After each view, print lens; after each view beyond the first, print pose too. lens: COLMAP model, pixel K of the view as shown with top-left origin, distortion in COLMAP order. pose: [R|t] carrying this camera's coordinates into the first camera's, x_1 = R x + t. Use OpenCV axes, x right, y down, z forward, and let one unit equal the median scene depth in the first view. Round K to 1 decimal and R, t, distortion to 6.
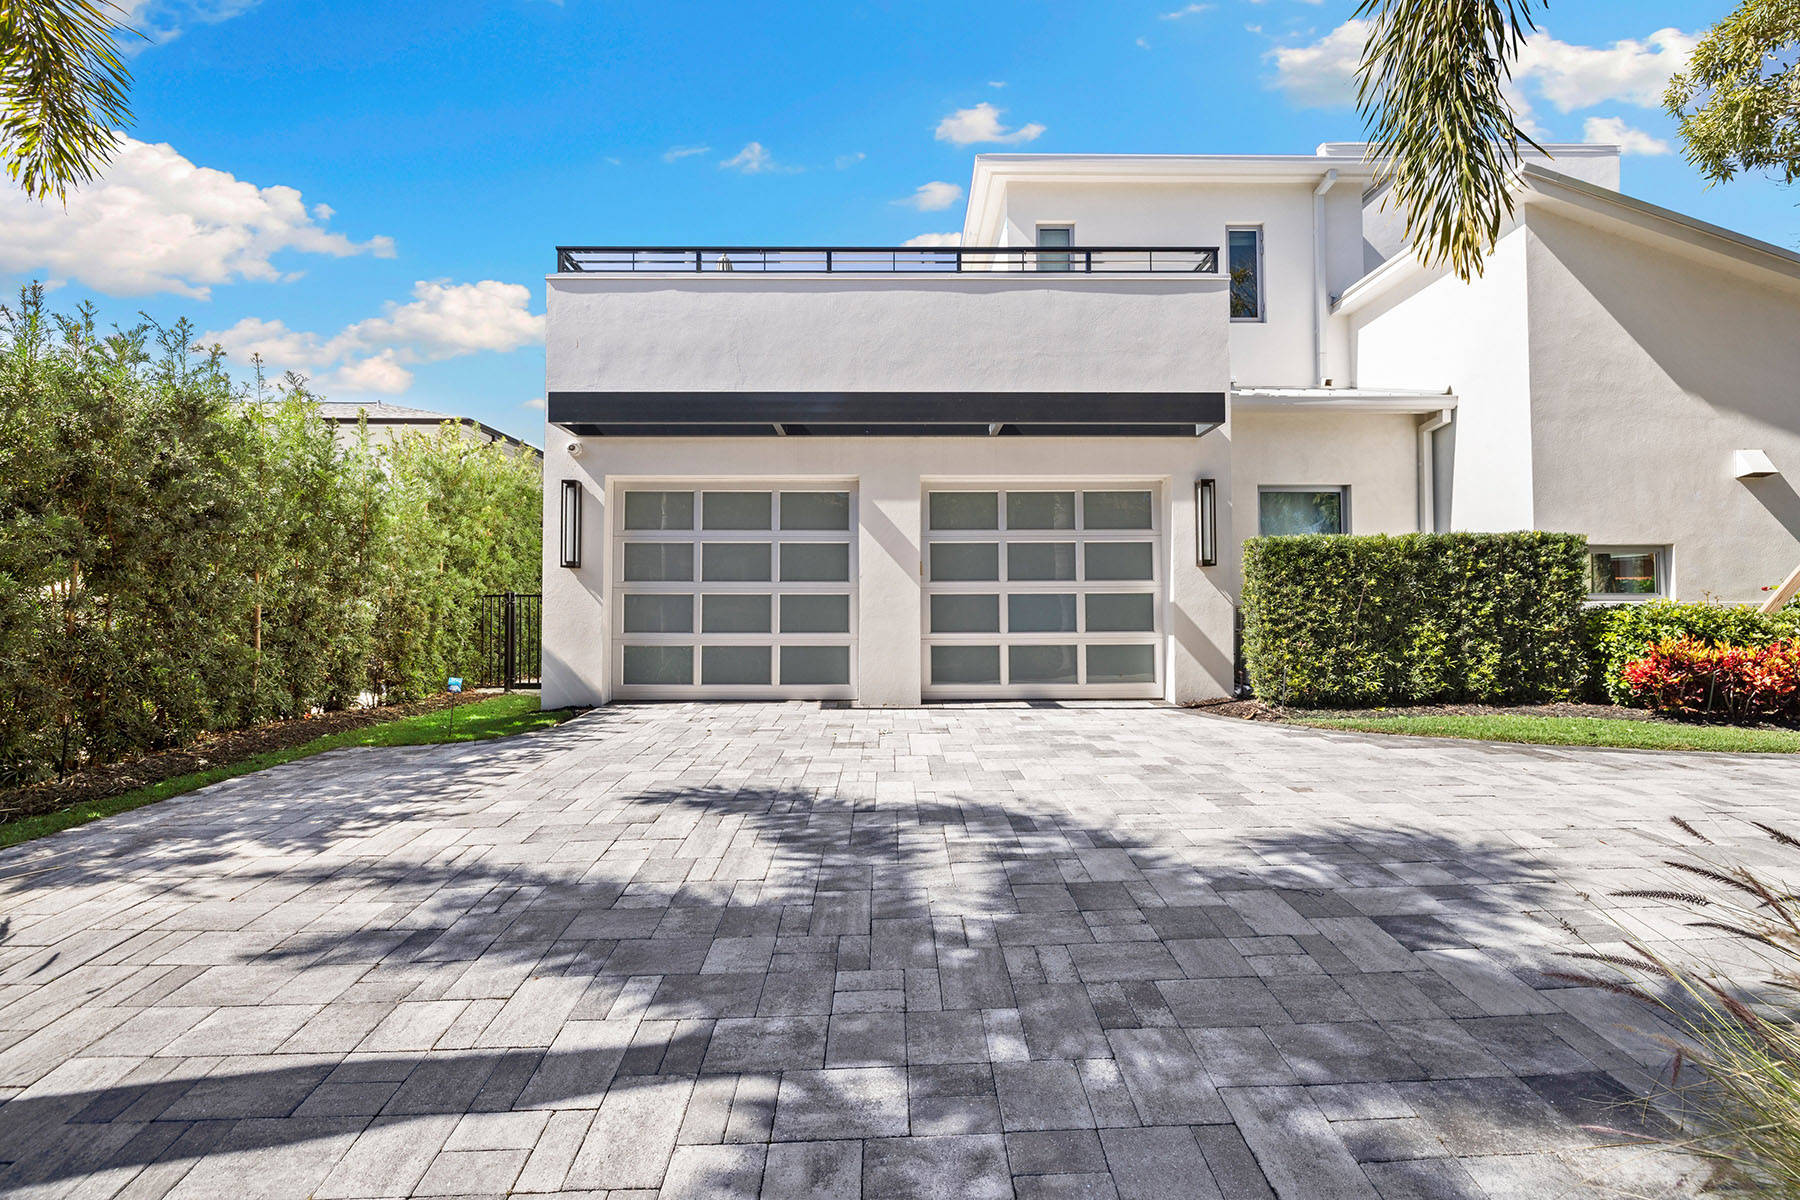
lens RADIAL K [[764.1, 0, 888.7], [0, 764.1, 594.3], [0, 0, 1]] dist [0.001321, -0.000355]
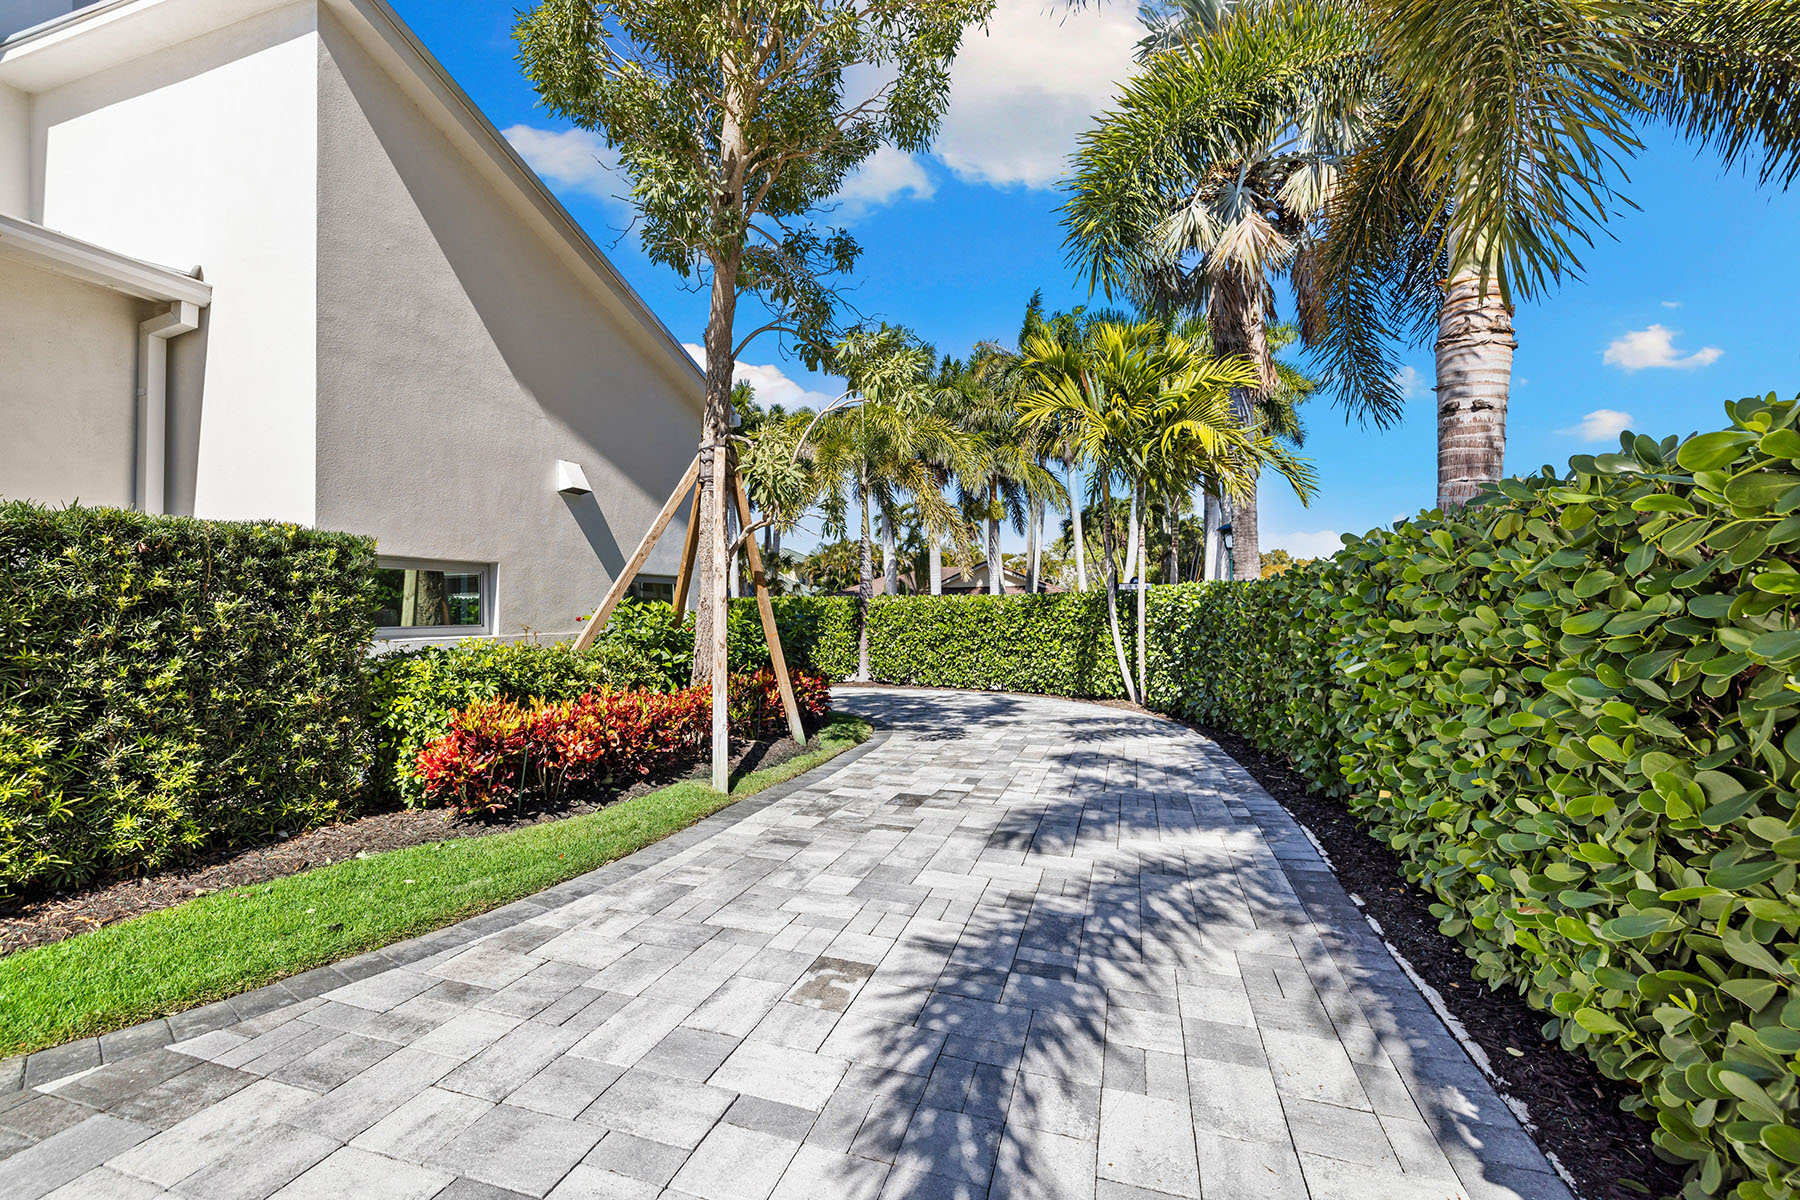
lens RADIAL K [[764.1, 0, 892.8], [0, 764.1, 592.2], [0, 0, 1]] dist [0.001321, -0.000355]
pose [[0.319312, 0.022750, 0.947377, 0.470244], [-0.013781, 0.999718, -0.019361, -0.029259], [-0.947549, -0.006874, 0.319535, 0.415261]]
